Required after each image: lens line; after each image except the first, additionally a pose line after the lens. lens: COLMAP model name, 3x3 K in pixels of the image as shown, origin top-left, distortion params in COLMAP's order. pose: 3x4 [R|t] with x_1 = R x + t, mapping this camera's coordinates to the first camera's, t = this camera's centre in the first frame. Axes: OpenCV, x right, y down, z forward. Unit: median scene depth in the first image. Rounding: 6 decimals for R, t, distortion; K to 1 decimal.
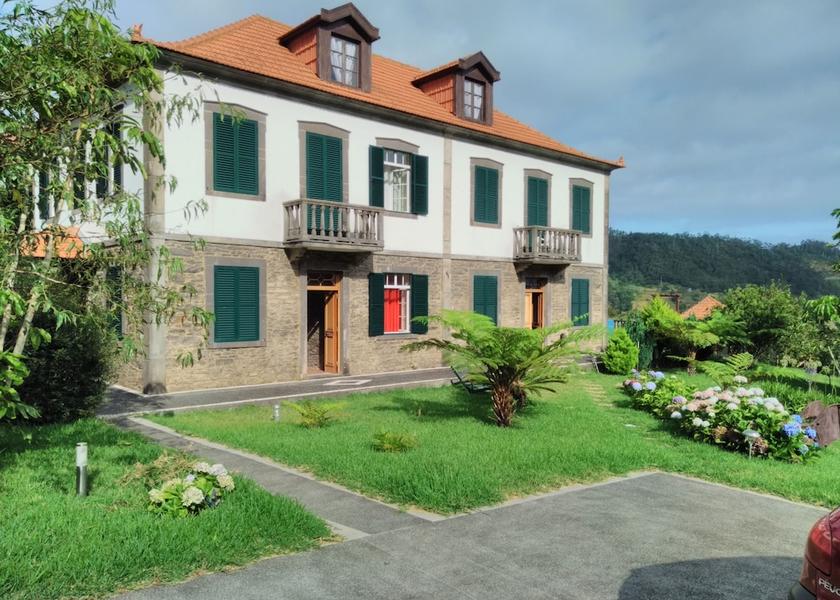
lens RADIAL K [[666.8, 0, 423.9], [0, 666.8, 300.8], [0, 0, 1]] dist [0.034403, -0.037828]
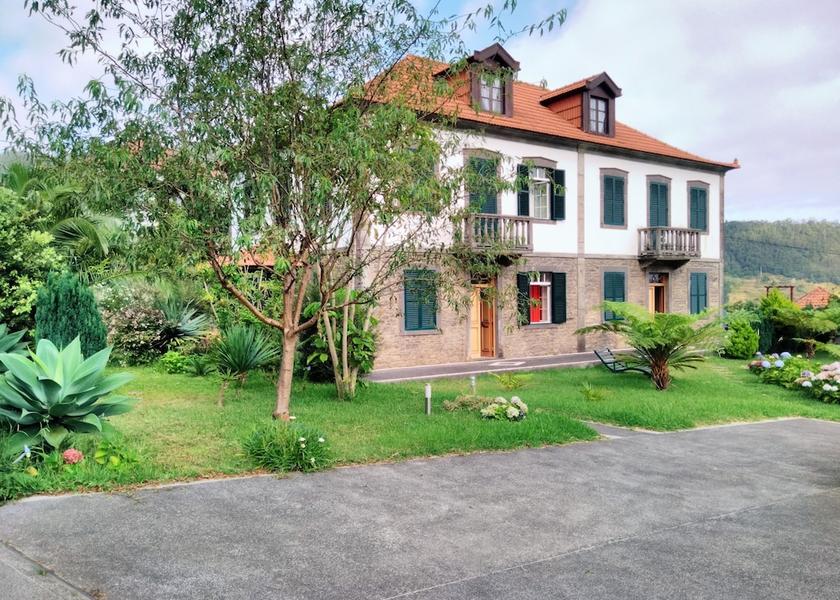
lens RADIAL K [[666.8, 0, 418.2], [0, 666.8, 300.7], [0, 0, 1]] dist [0.034403, -0.037828]
pose [[0.991092, -0.016110, -0.132198, -0.095691], [0.016705, 0.999855, 0.003390, 0.001716], [0.132125, -0.005568, 0.991217, -0.181396]]
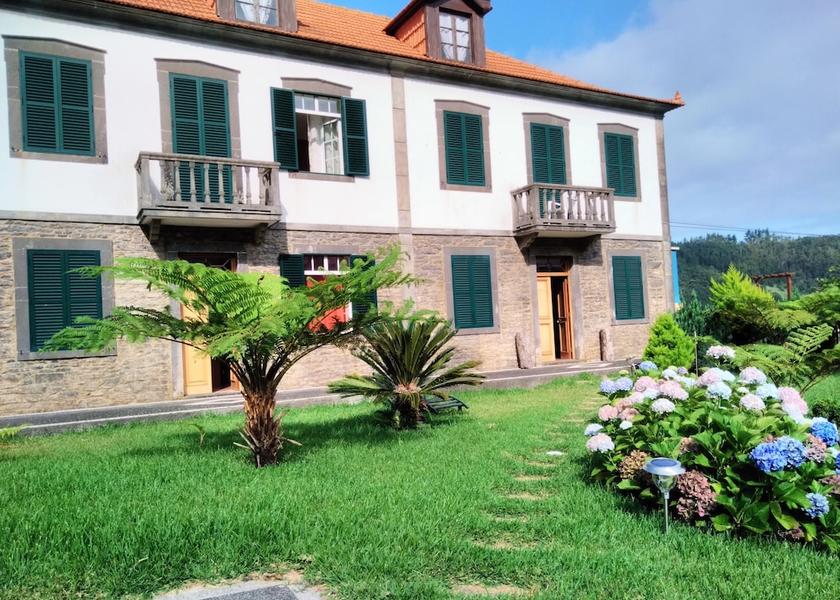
lens RADIAL K [[666.8, 0, 421.6], [0, 666.8, 299.1], [0, 0, 1]] dist [0.034403, -0.037828]
pose [[0.973590, -0.068612, -0.217748, 0.218995], [0.057994, 0.996812, -0.054792, 0.054714], [0.220813, 0.040717, 0.974466, 0.283606]]
